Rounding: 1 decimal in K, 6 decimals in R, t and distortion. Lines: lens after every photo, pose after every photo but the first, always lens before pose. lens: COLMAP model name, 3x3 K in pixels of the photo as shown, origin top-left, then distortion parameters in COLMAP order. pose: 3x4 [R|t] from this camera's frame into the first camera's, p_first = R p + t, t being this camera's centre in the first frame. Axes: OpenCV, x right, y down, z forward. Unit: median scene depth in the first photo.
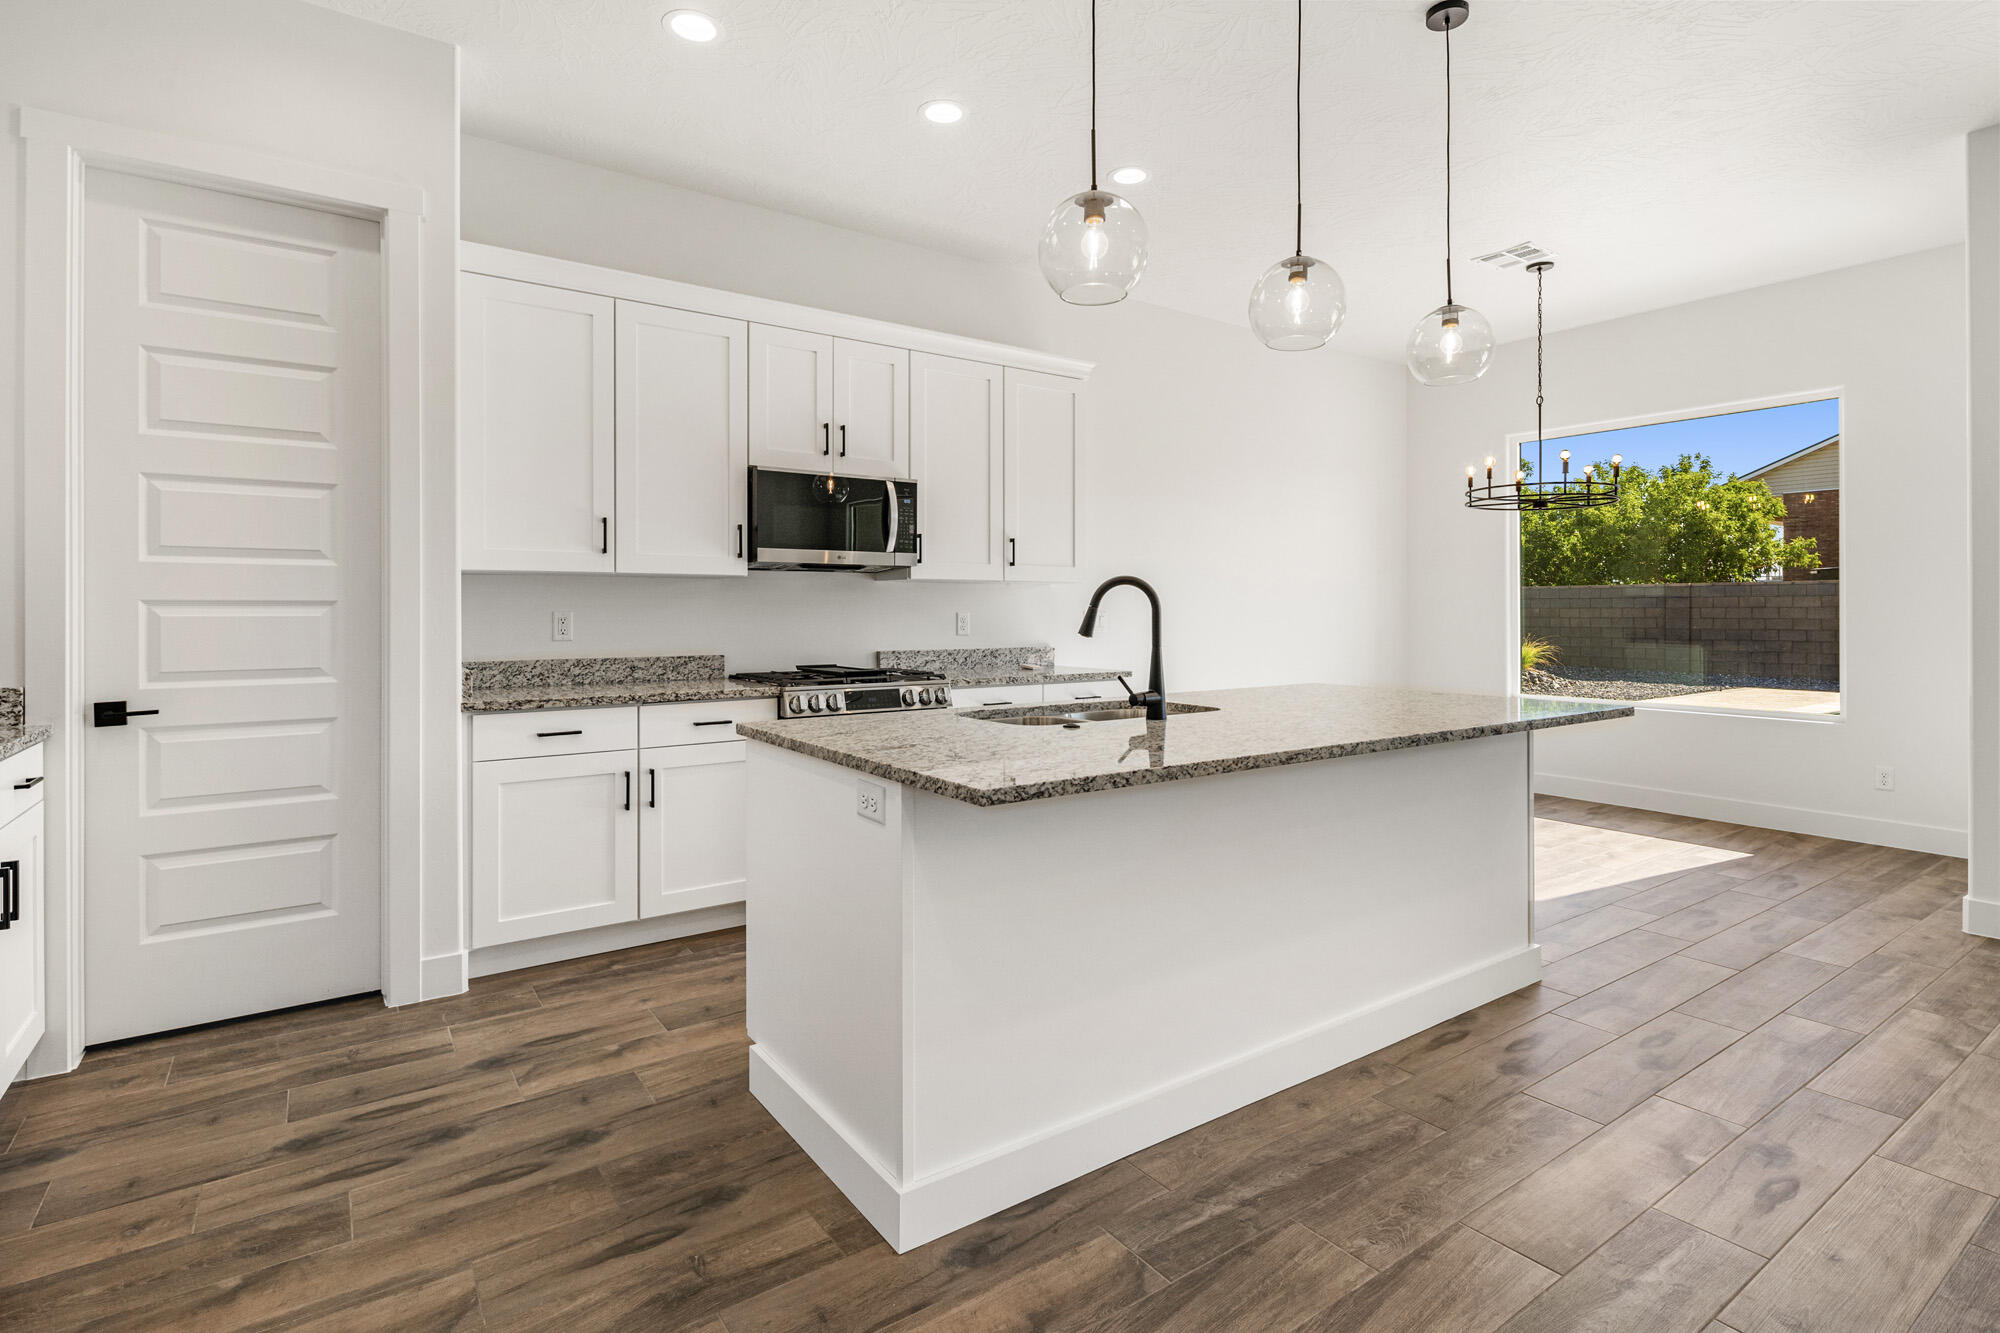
lens RADIAL K [[977.5, 0, 997.6], [0, 977.5, 607.4], [0, 0, 1]] dist [0.001777, -0.003003]
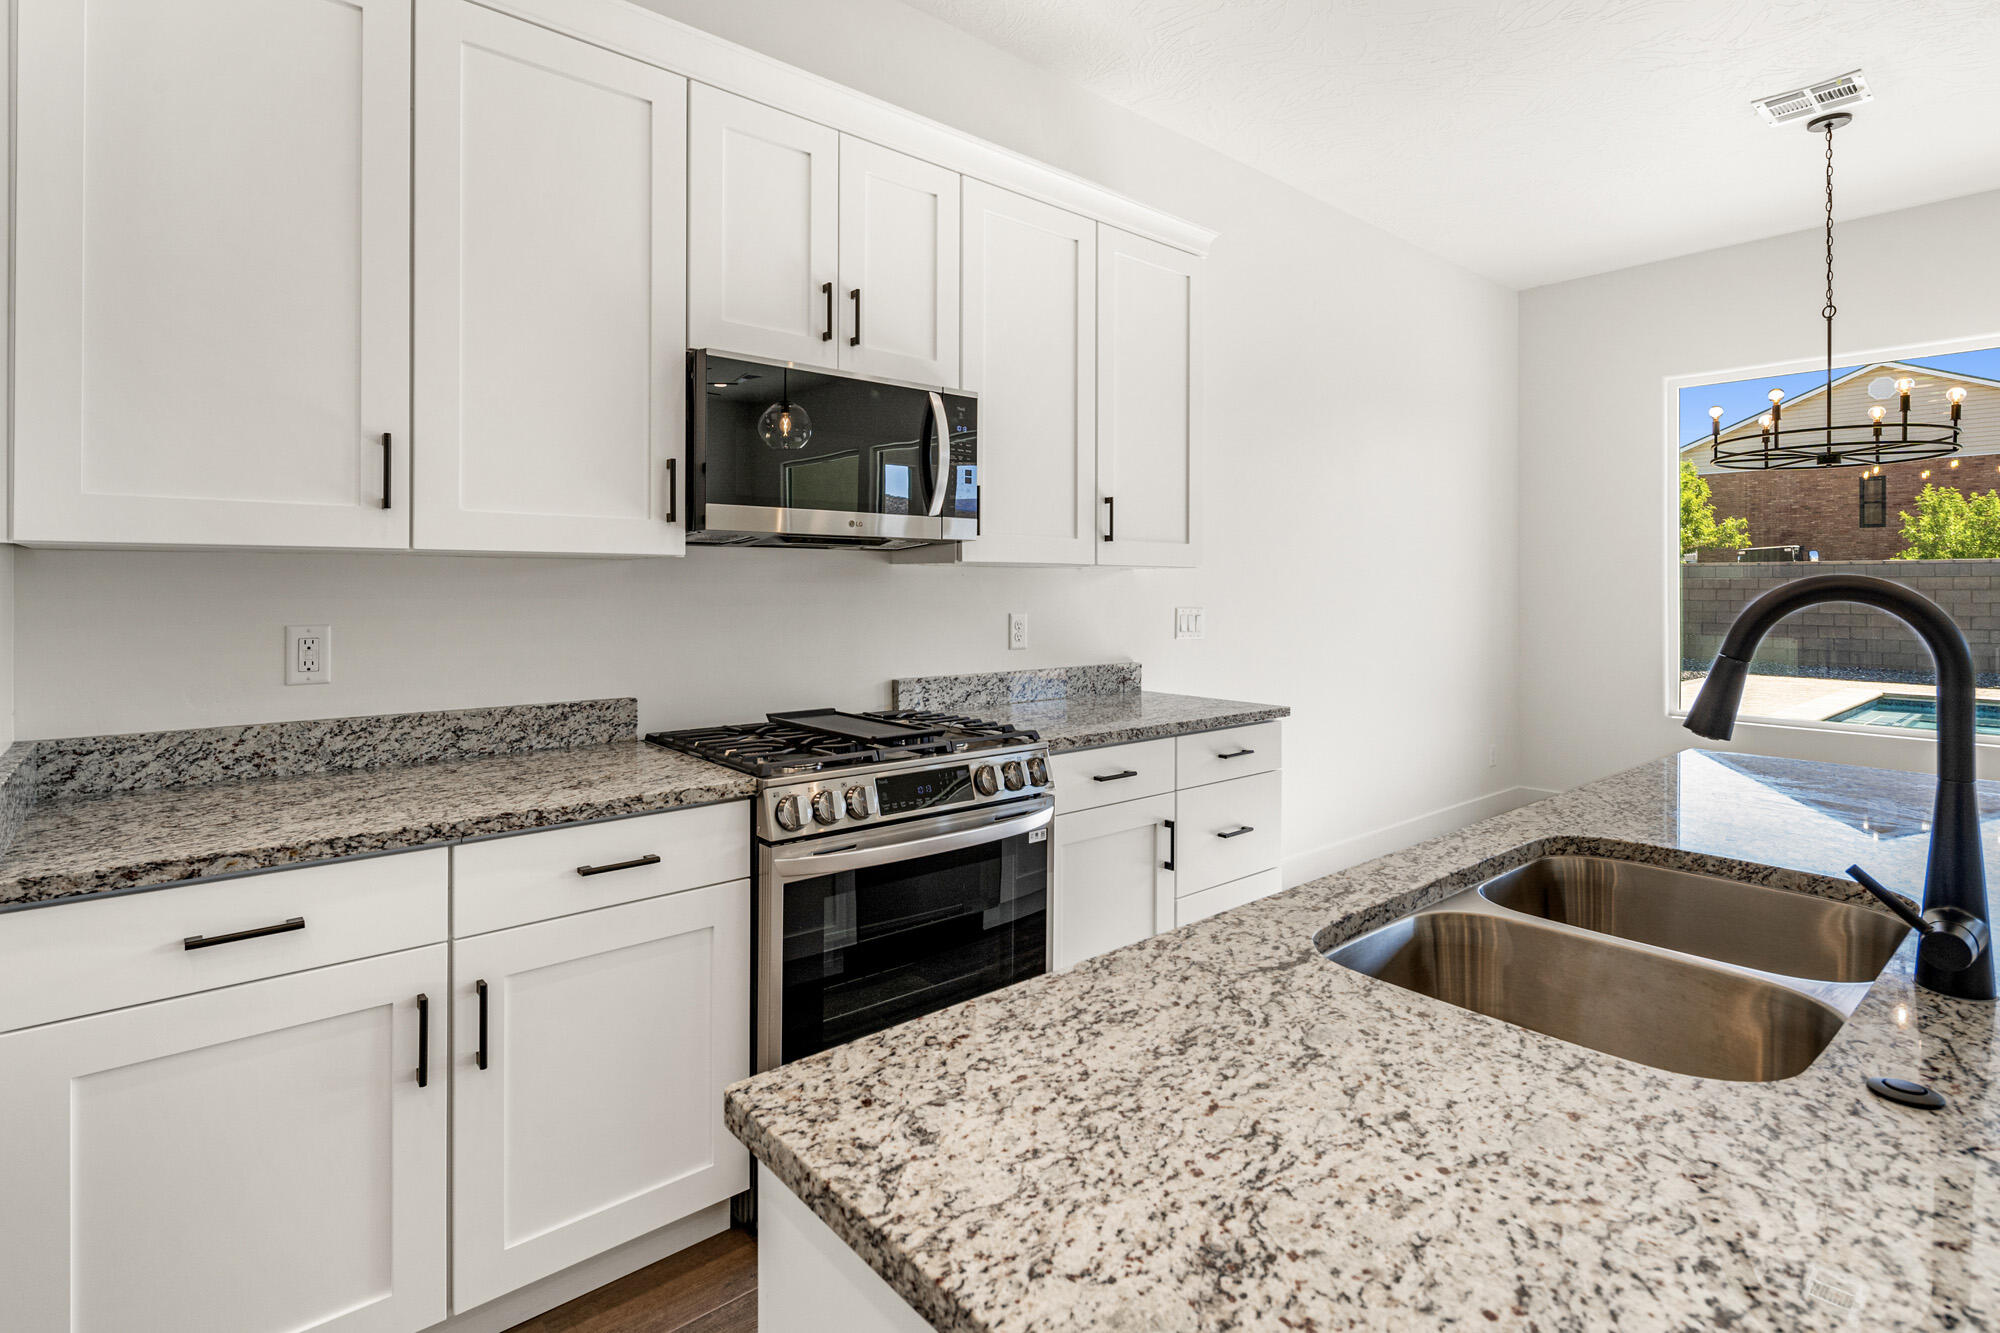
lens RADIAL K [[977.5, 0, 999.9], [0, 977.5, 586.1], [0, 0, 1]] dist [0.001777, -0.003003]
pose [[0.994902, 0.003976, 0.100764, -0.142708], [-0.004478, 0.999979, 0.004755, -0.019948], [-0.100743, -0.005182, 0.994899, 0.466506]]
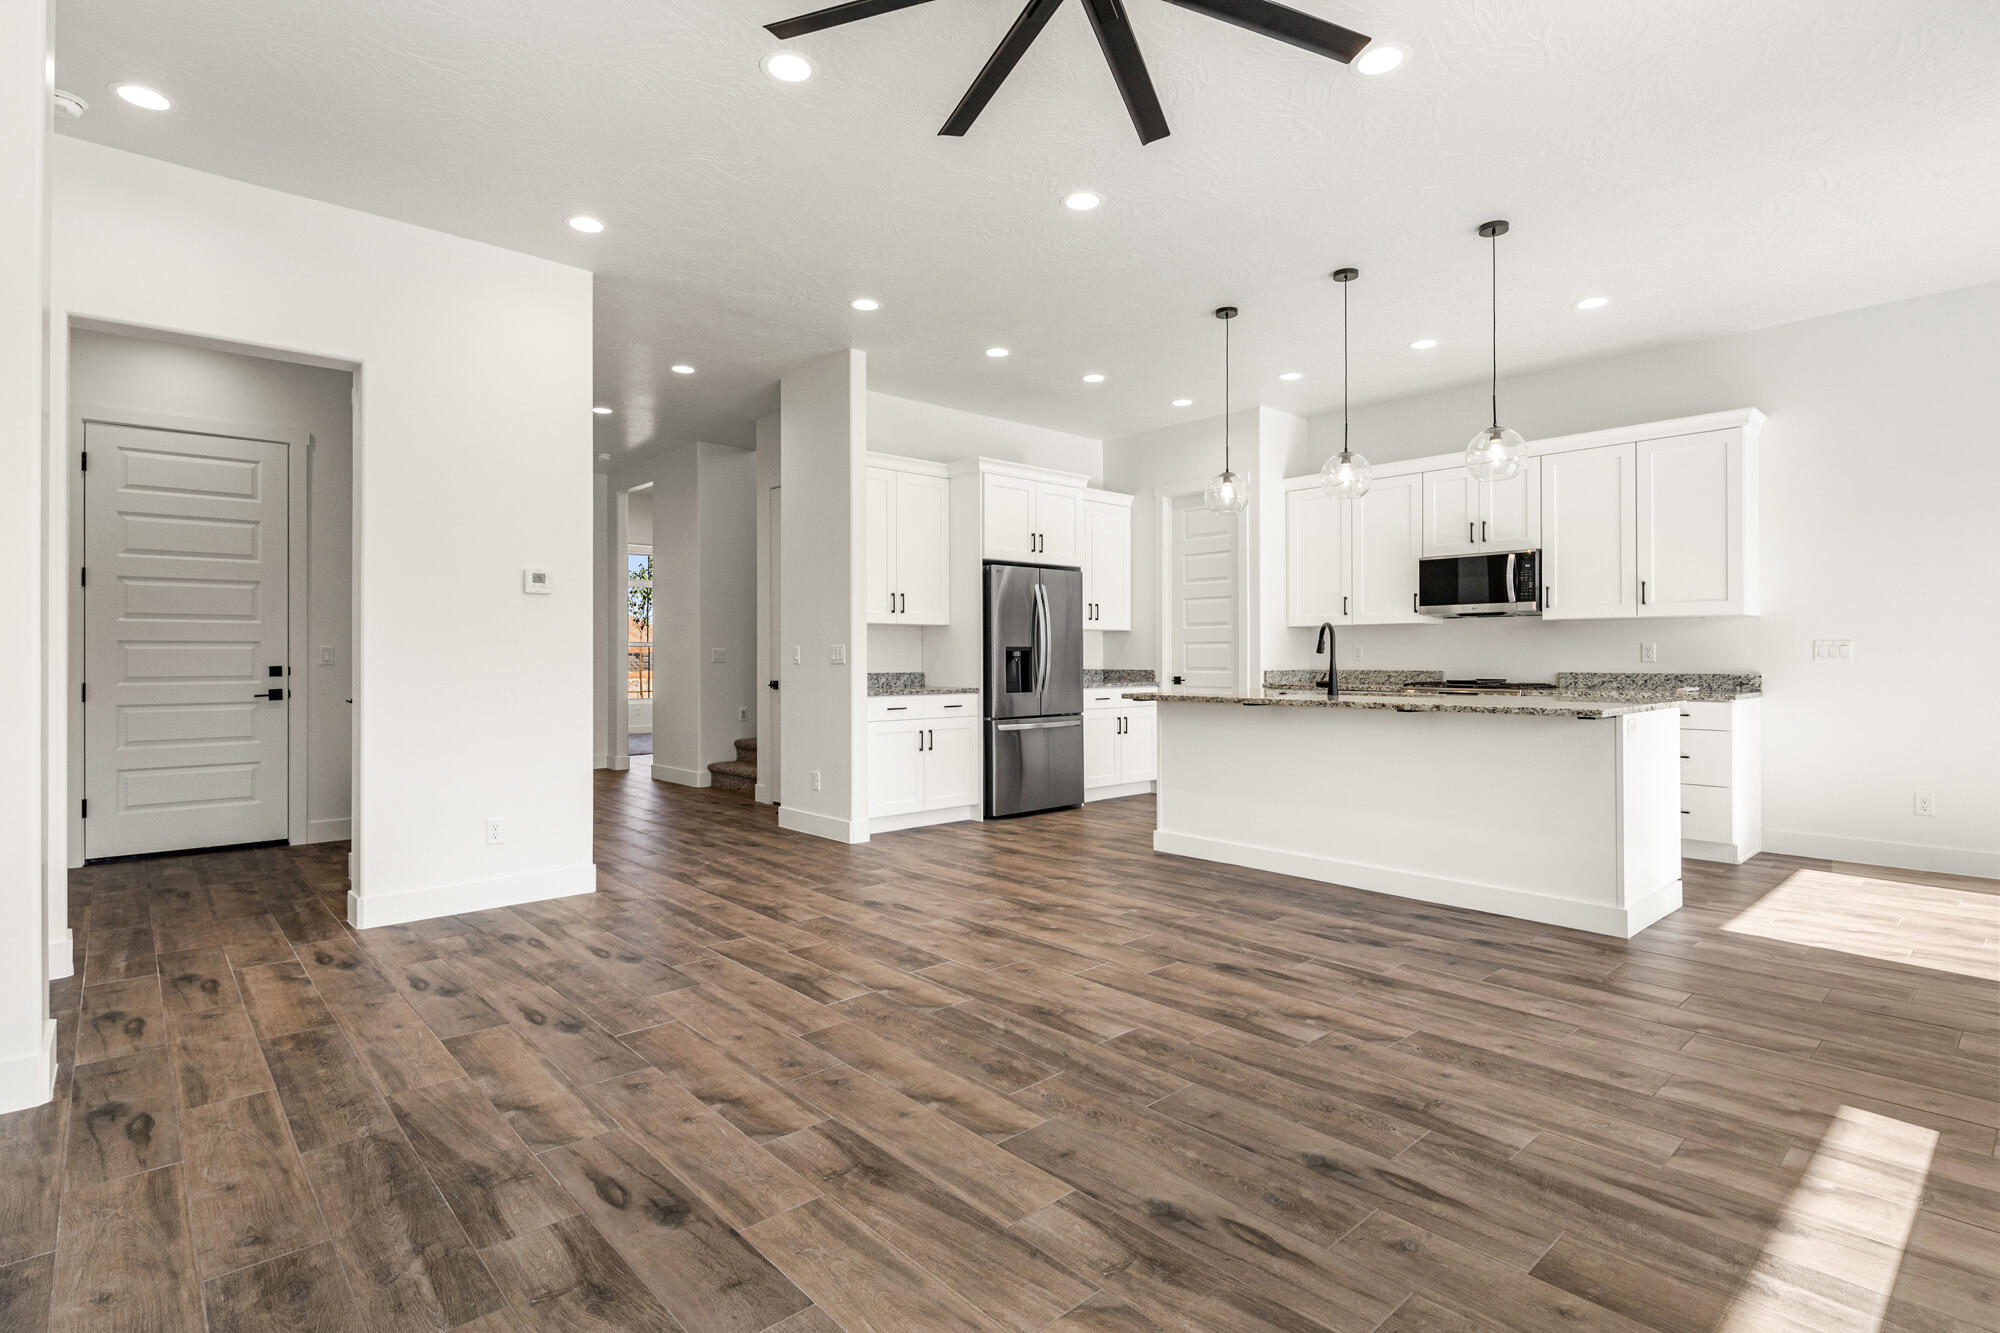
lens RADIAL K [[977.5, 0, 994.1], [0, 977.5, 656.4], [0, 0, 1]] dist [0.001777, -0.003003]
pose [[0.122150, 0.000734, -0.992511, 1.367125], [0.005048, 0.999986, 0.001360, 0.020457], [0.992499, -0.005177, 0.122145, 0.060115]]
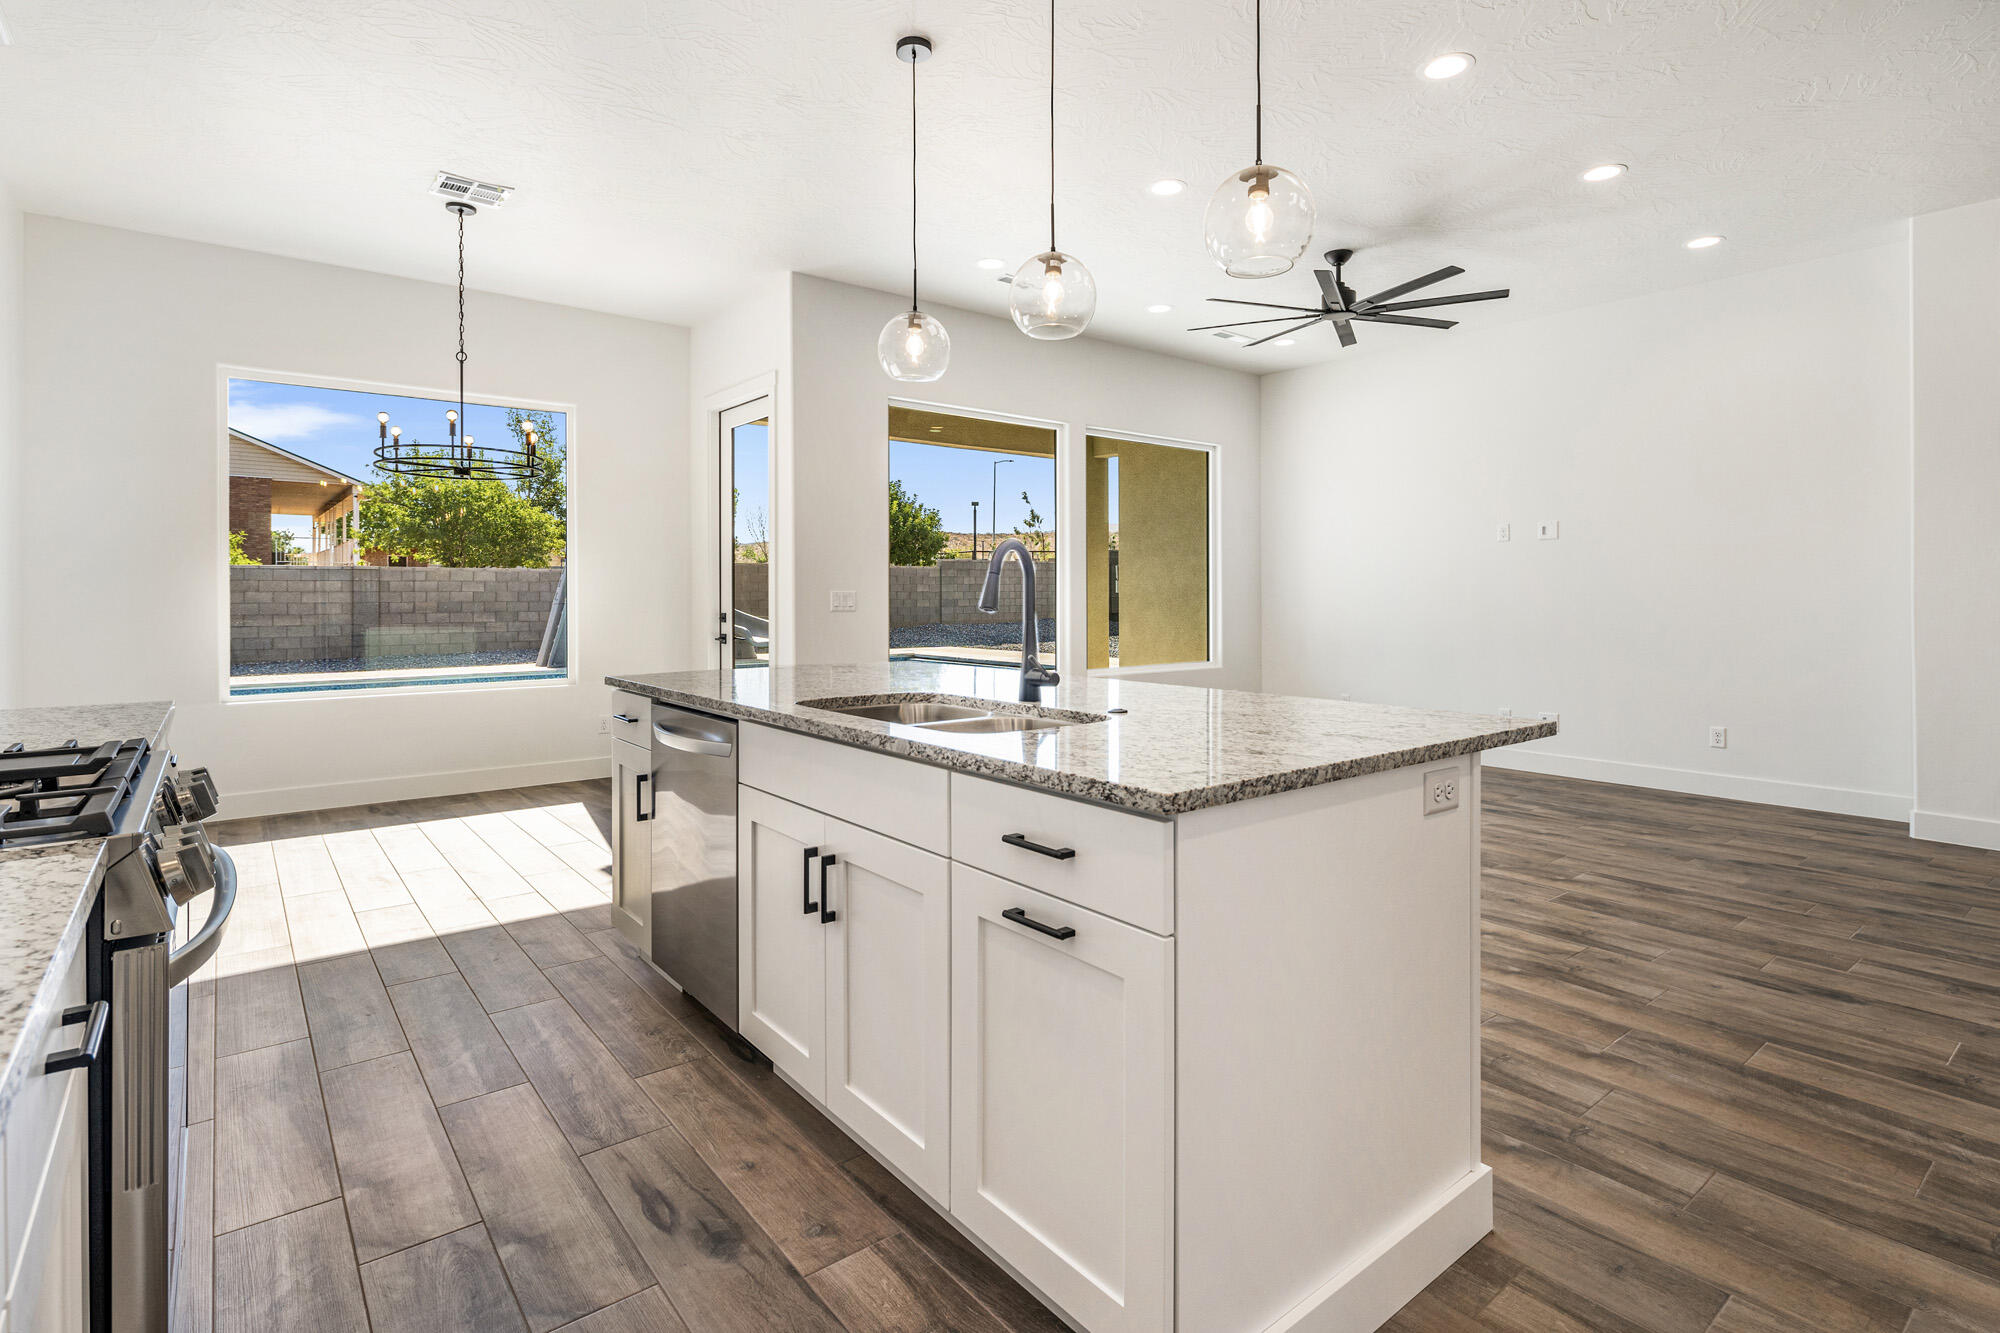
lens RADIAL K [[977.5, 0, 993.7], [0, 977.5, 599.6], [0, 0, 1]] dist [0.001777, -0.003003]
pose [[-0.059599, -0.003297, 0.998217, -0.495977], [-0.001063, 0.999994, 0.003239, 0.012275], [-0.998222, -0.000868, -0.059602, 0.736192]]
